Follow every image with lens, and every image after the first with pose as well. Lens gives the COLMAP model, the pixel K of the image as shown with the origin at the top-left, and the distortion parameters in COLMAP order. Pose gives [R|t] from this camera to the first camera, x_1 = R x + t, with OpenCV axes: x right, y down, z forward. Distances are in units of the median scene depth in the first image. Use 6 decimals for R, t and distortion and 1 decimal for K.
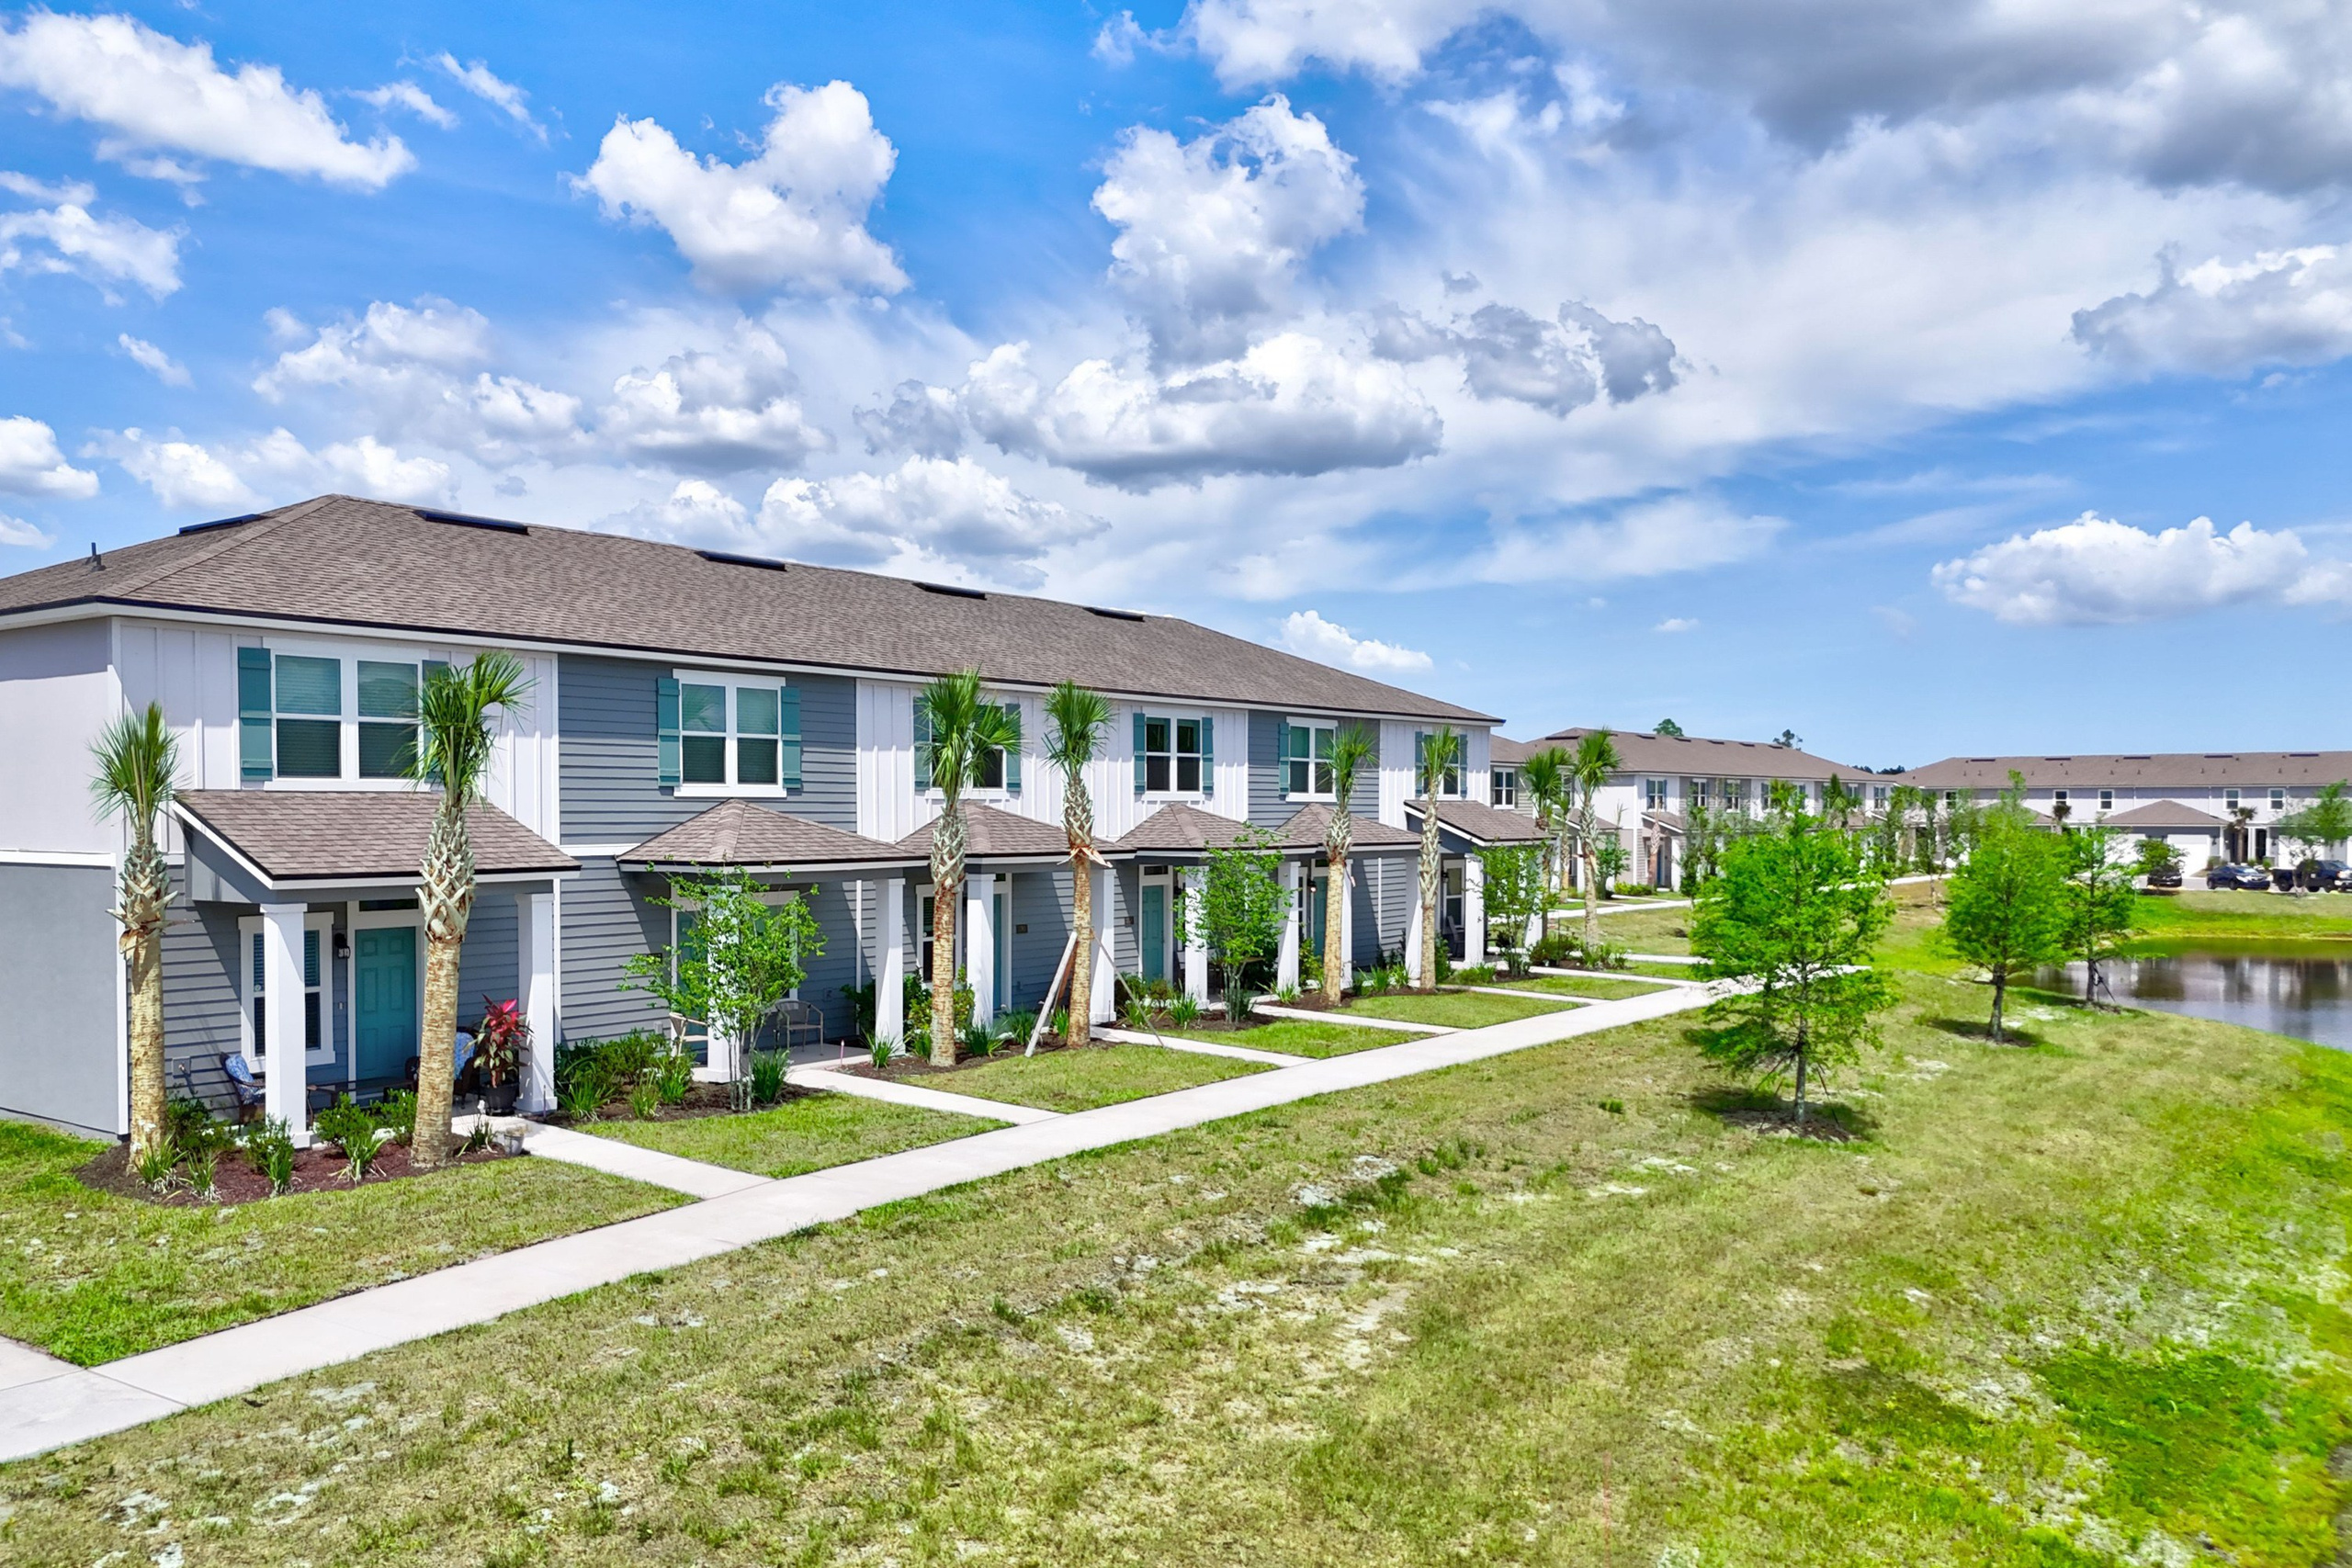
lens RADIAL K [[1845.0, 0, 1156.5], [0, 1845.0, 806.3], [0, 0, 1]] dist [0.052075, -0.023606]
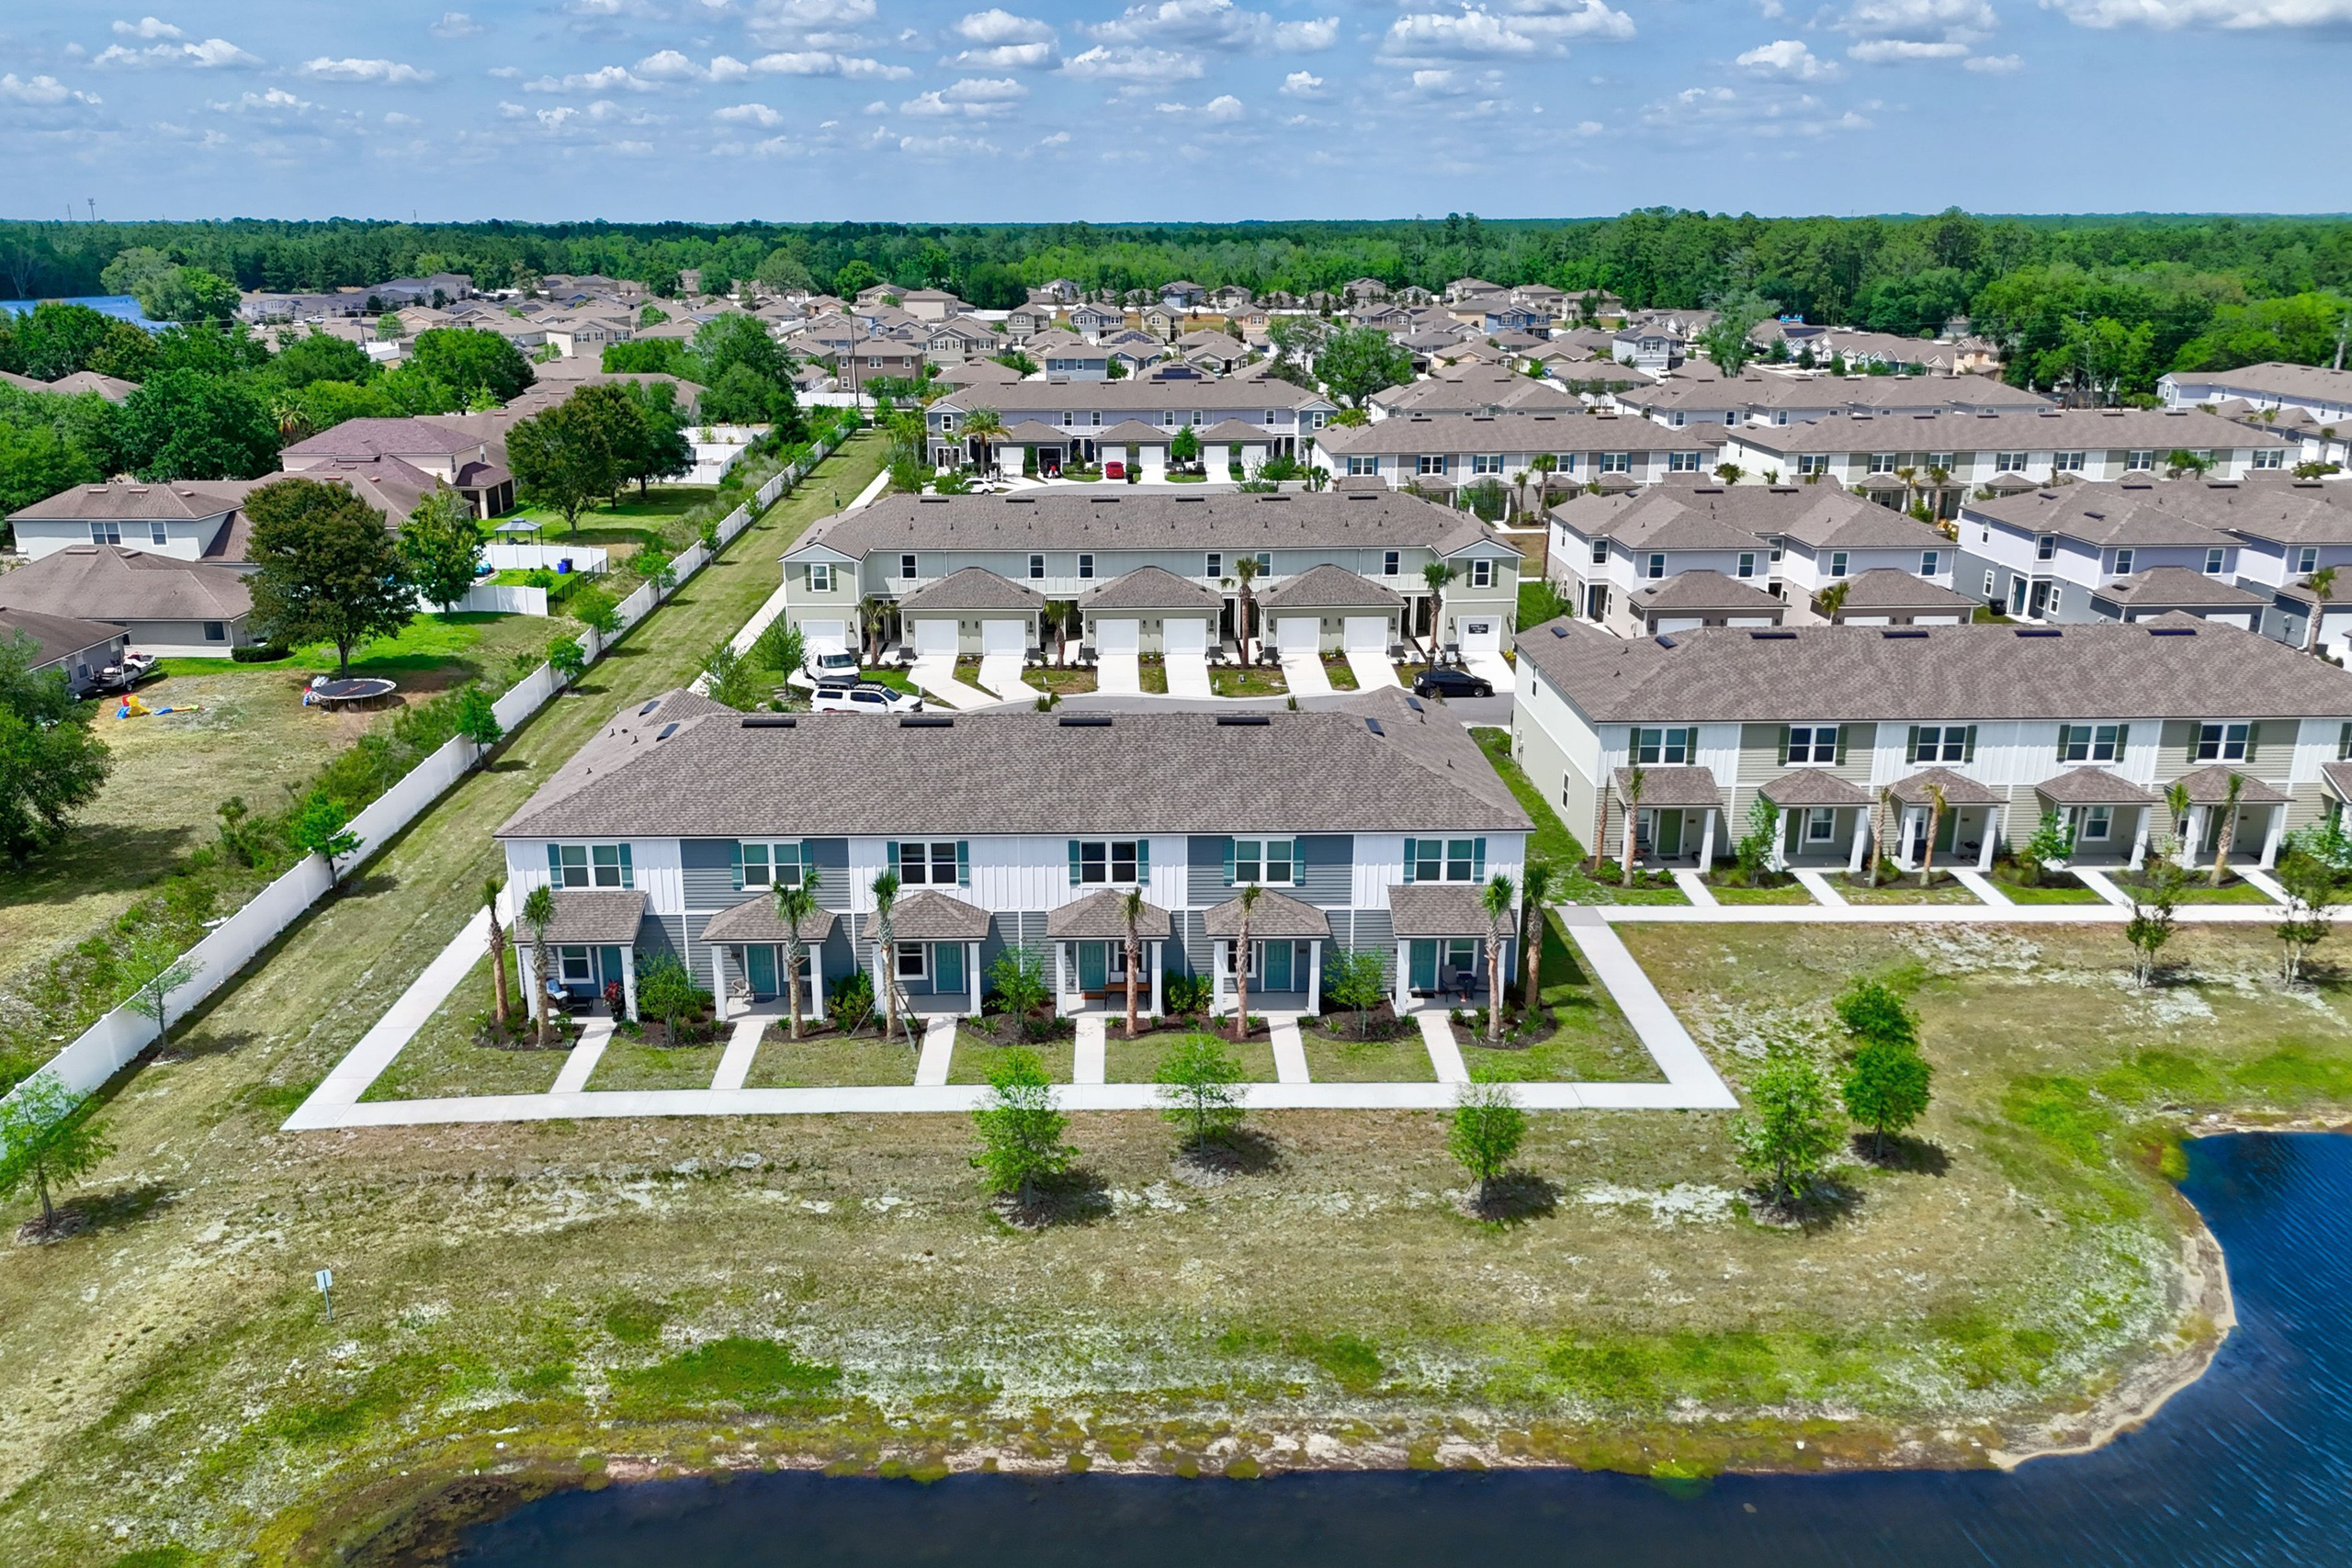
lens RADIAL K [[1845.0, 0, 1130.5], [0, 1845.0, 806.0], [0, 0, 1]] dist [0.052075, -0.023606]
pose [[0.601960, 0.234884, -0.763200, 1.861128], [0.006274, 0.954339, 0.298659, -0.833587], [0.798502, -0.184569, 0.573000, 0.084390]]
